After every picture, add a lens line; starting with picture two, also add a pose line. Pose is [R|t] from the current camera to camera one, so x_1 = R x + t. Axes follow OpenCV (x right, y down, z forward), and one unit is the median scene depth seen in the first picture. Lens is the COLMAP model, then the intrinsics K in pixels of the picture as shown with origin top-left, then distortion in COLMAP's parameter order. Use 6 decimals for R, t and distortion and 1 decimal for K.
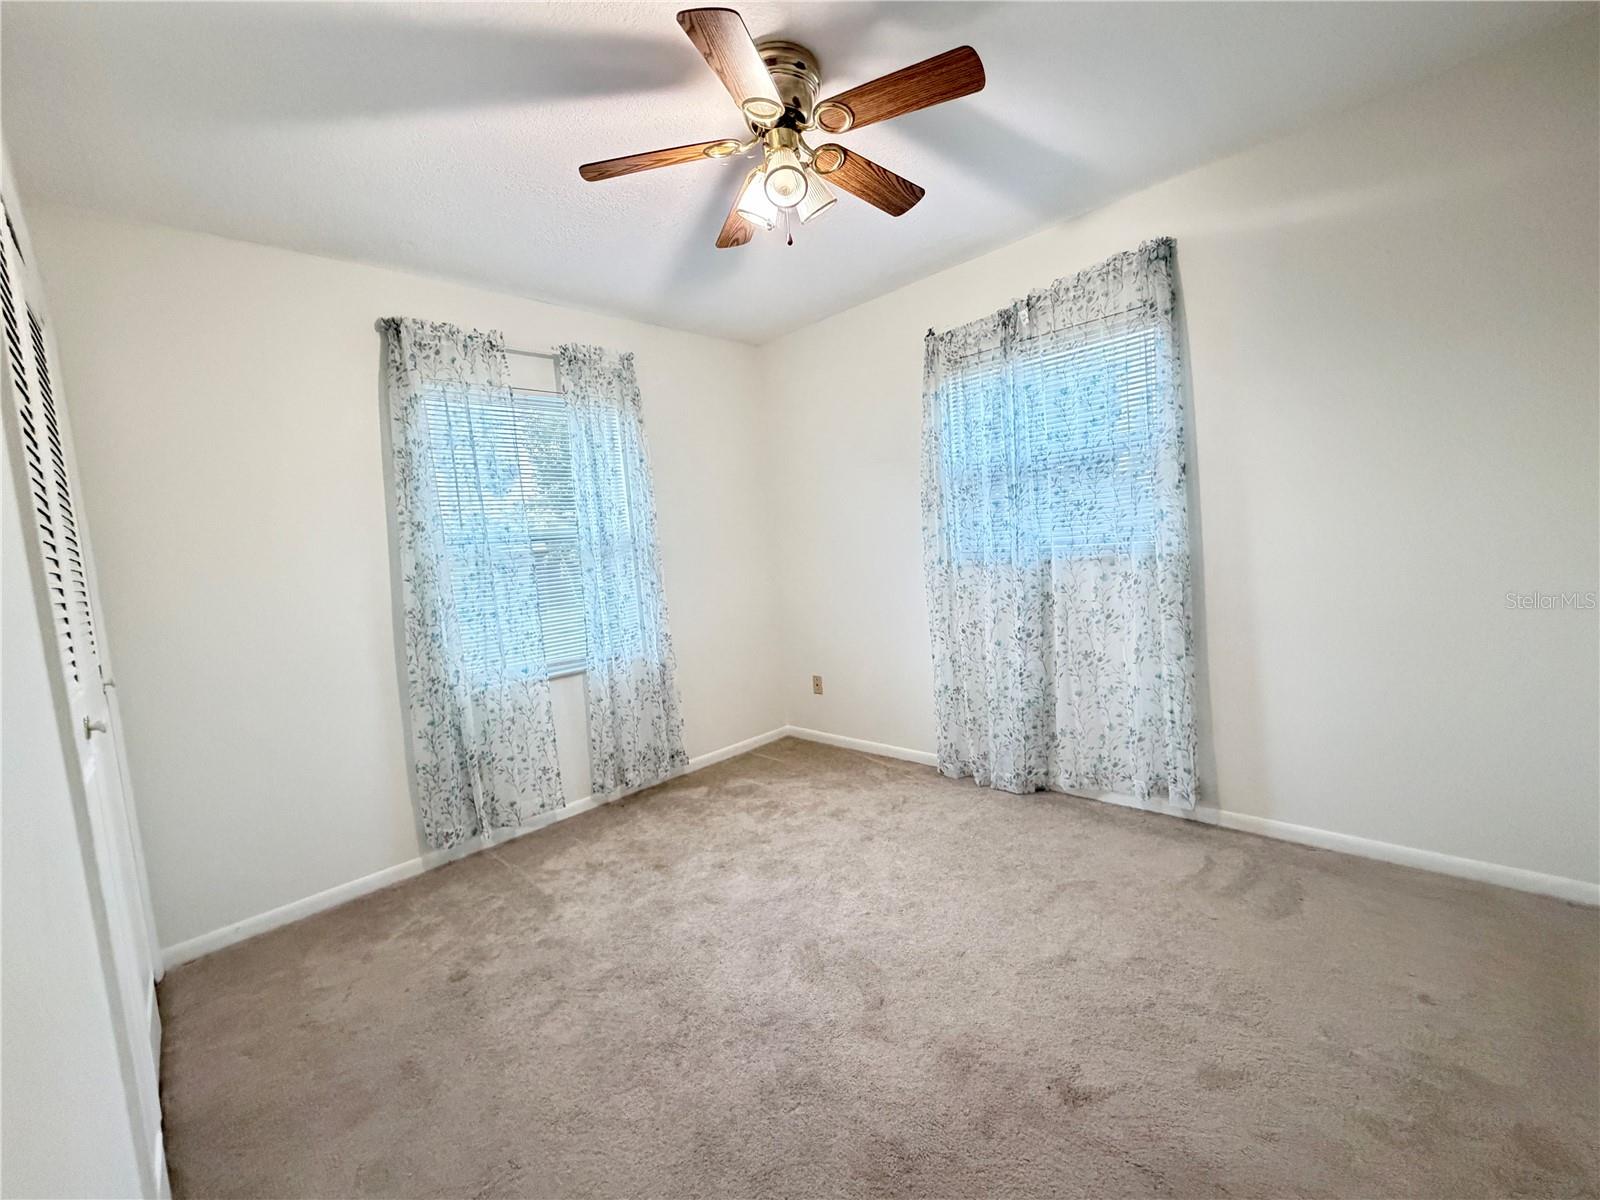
lens RADIAL K [[652.7, 0, 804.0], [0, 652.7, 601.2], [0, 0, 1]] dist [0.000565, -0.000064]
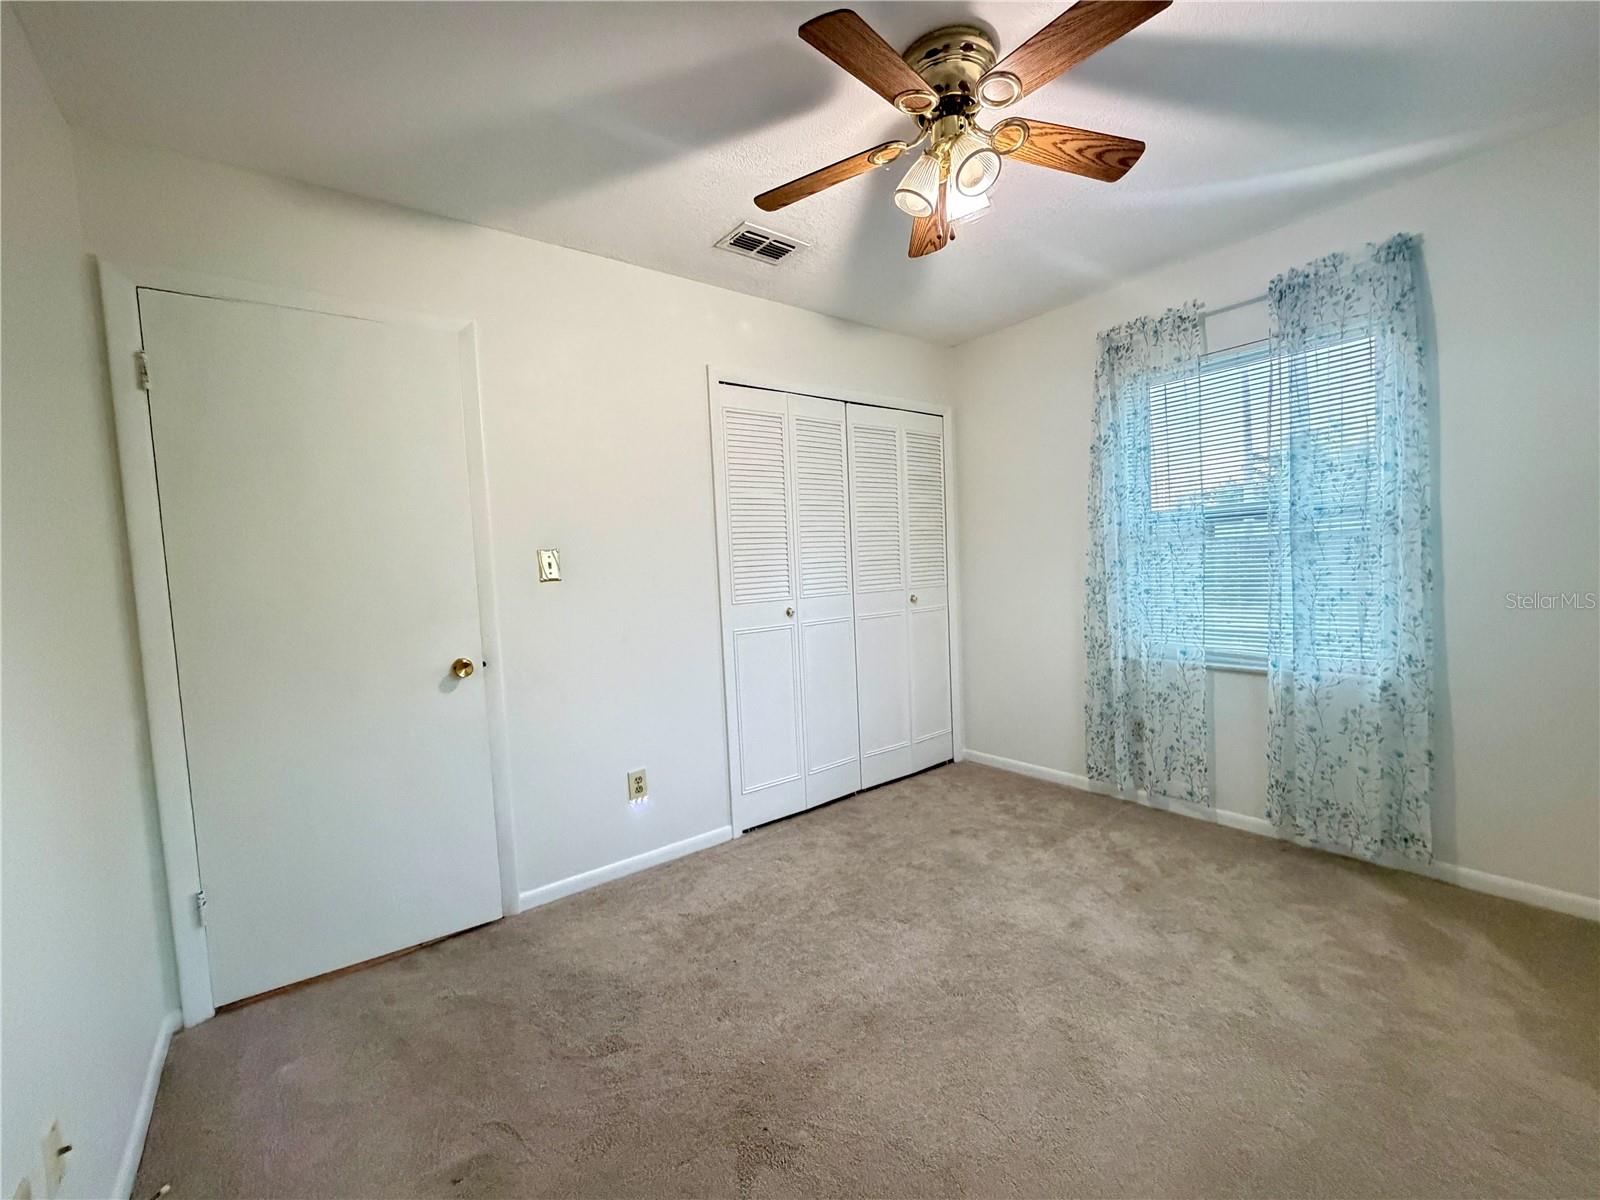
lens RADIAL K [[652.7, 0, 804.0], [0, 652.7, 601.2], [0, 0, 1]] dist [0.000565, -0.000064]
pose [[-0.125450, 0.142697, -0.981784, 0.592690], [-0.033864, 0.988409, 0.147987, -0.094792], [0.991522, 0.051812, -0.119164, 0.550938]]
